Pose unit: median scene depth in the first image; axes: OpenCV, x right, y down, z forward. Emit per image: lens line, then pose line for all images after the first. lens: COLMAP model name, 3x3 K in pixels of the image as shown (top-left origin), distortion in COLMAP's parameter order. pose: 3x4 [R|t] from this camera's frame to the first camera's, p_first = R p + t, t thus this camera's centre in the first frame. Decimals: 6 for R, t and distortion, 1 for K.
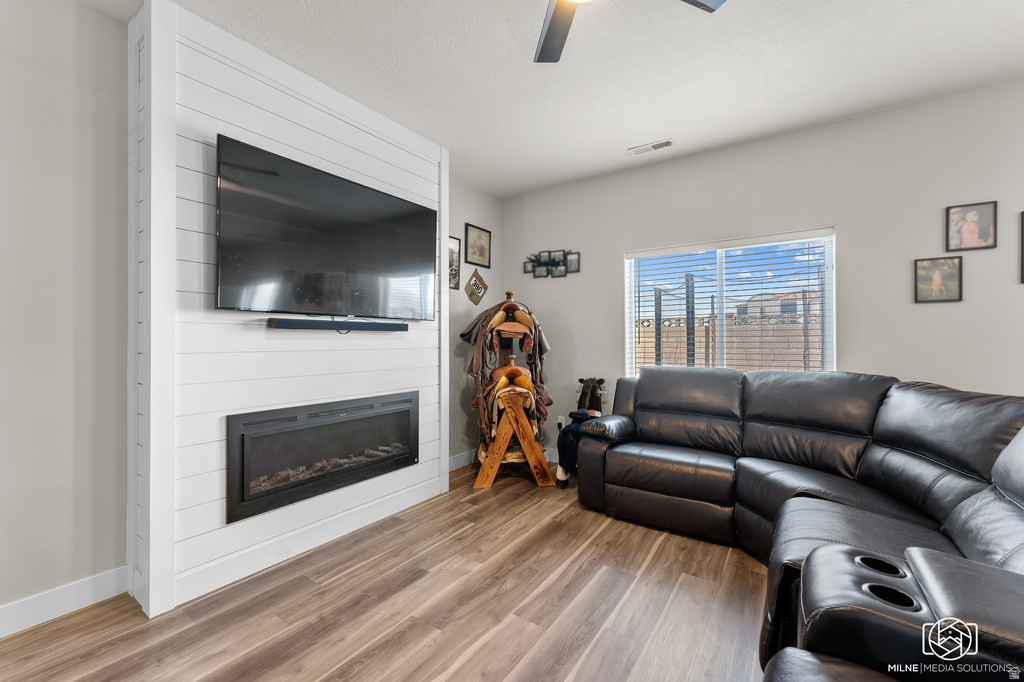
lens RADIAL K [[419.6, 0, 514.0], [0, 419.6, 341.6], [0, 0, 1]] dist [0.001229, 0.000433]
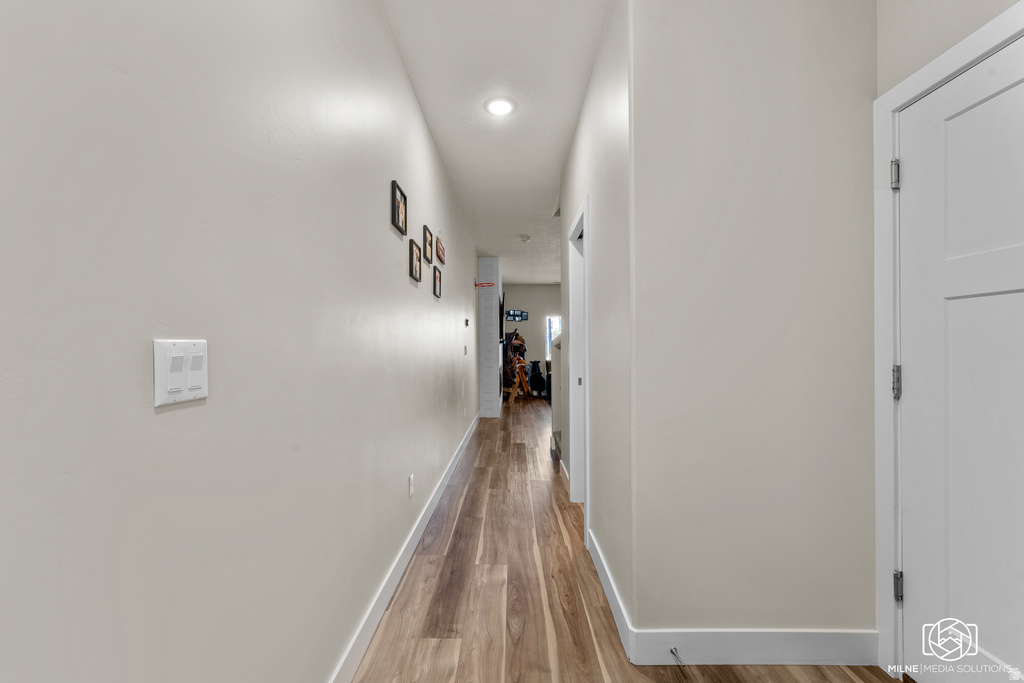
lens RADIAL K [[419.6, 0, 512.2], [0, 419.6, 345.7], [0, 0, 1]] dist [0.001229, 0.000433]
pose [[0.824297, 0.004218, 0.566141, -1.601556], [0.000649, 0.999965, -0.008396, 0.013364], [-0.566157, 0.007289, 0.824265, -1.229977]]
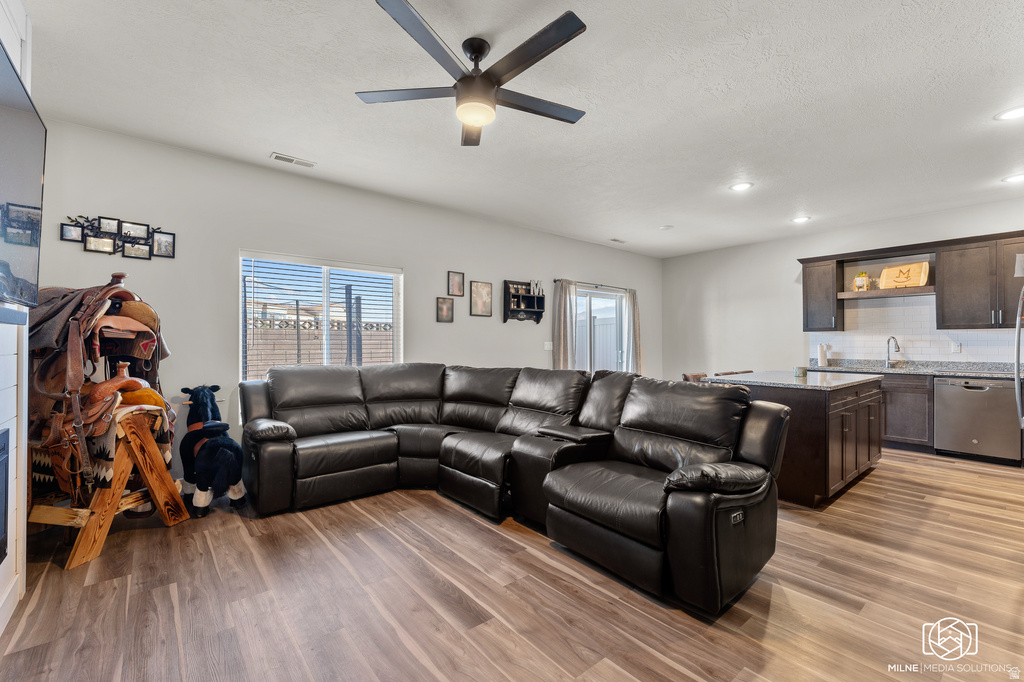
lens RADIAL K [[431.3, 0, 508.6], [0, 431.3, 340.8], [0, 0, 1]] dist [-0.008839, 0.001666]
pose [[0.279829, 0.008714, 0.960010, -0.542987], [-0.000974, 0.999961, -0.008793, 0.001931], [-0.960049, 0.001525, 0.279827, 0.164520]]
